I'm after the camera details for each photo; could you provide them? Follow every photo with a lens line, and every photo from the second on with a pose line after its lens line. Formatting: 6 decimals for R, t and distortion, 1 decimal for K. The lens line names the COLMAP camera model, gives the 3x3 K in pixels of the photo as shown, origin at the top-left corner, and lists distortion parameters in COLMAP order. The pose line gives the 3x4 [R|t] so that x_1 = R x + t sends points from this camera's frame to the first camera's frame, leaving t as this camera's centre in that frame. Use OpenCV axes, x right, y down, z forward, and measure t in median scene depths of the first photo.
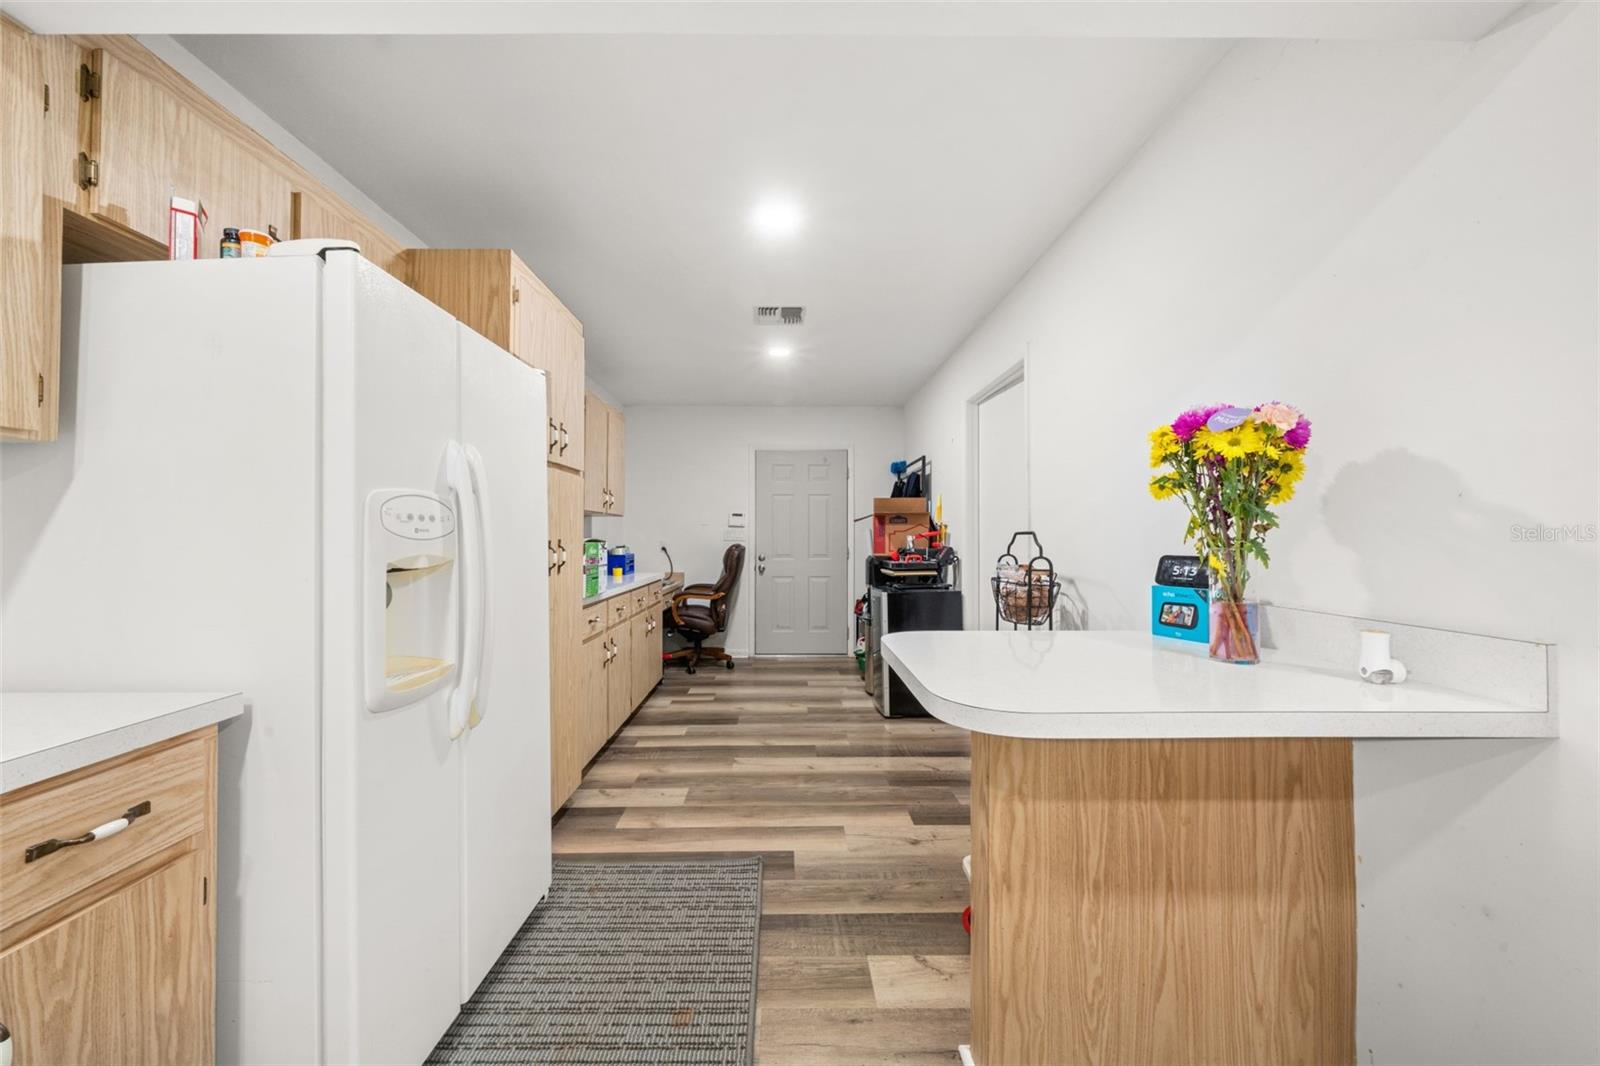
lens RADIAL K [[581.3, 0, 791.0], [0, 581.3, 530.5], [0, 0, 1]] dist [-0.003704, 0.000897]
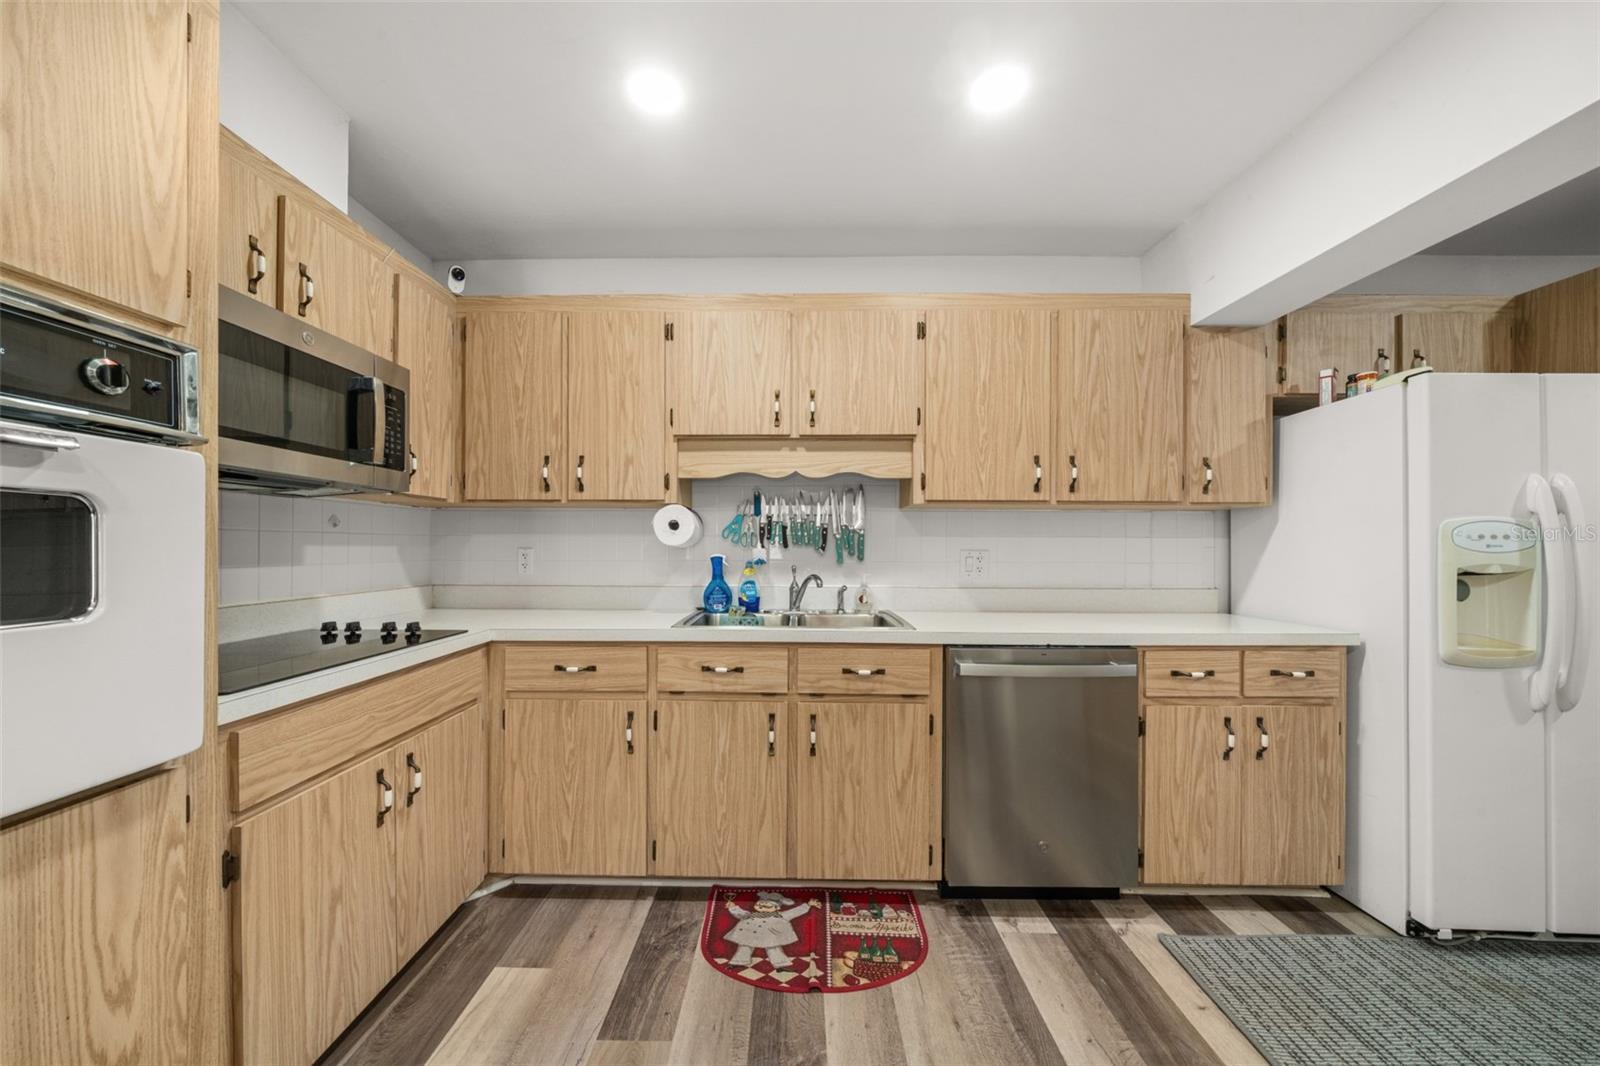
lens RADIAL K [[548.6, 0, 792.6], [0, 548.6, 542.3], [0, 0, 1]] dist [-0.004812, 0.000727]
pose [[-0.011246, -0.006728, -0.999914, 0.770077], [0.003057, 0.999972, -0.006762, -0.005752], [0.999932, -0.003133, -0.011225, -0.741248]]
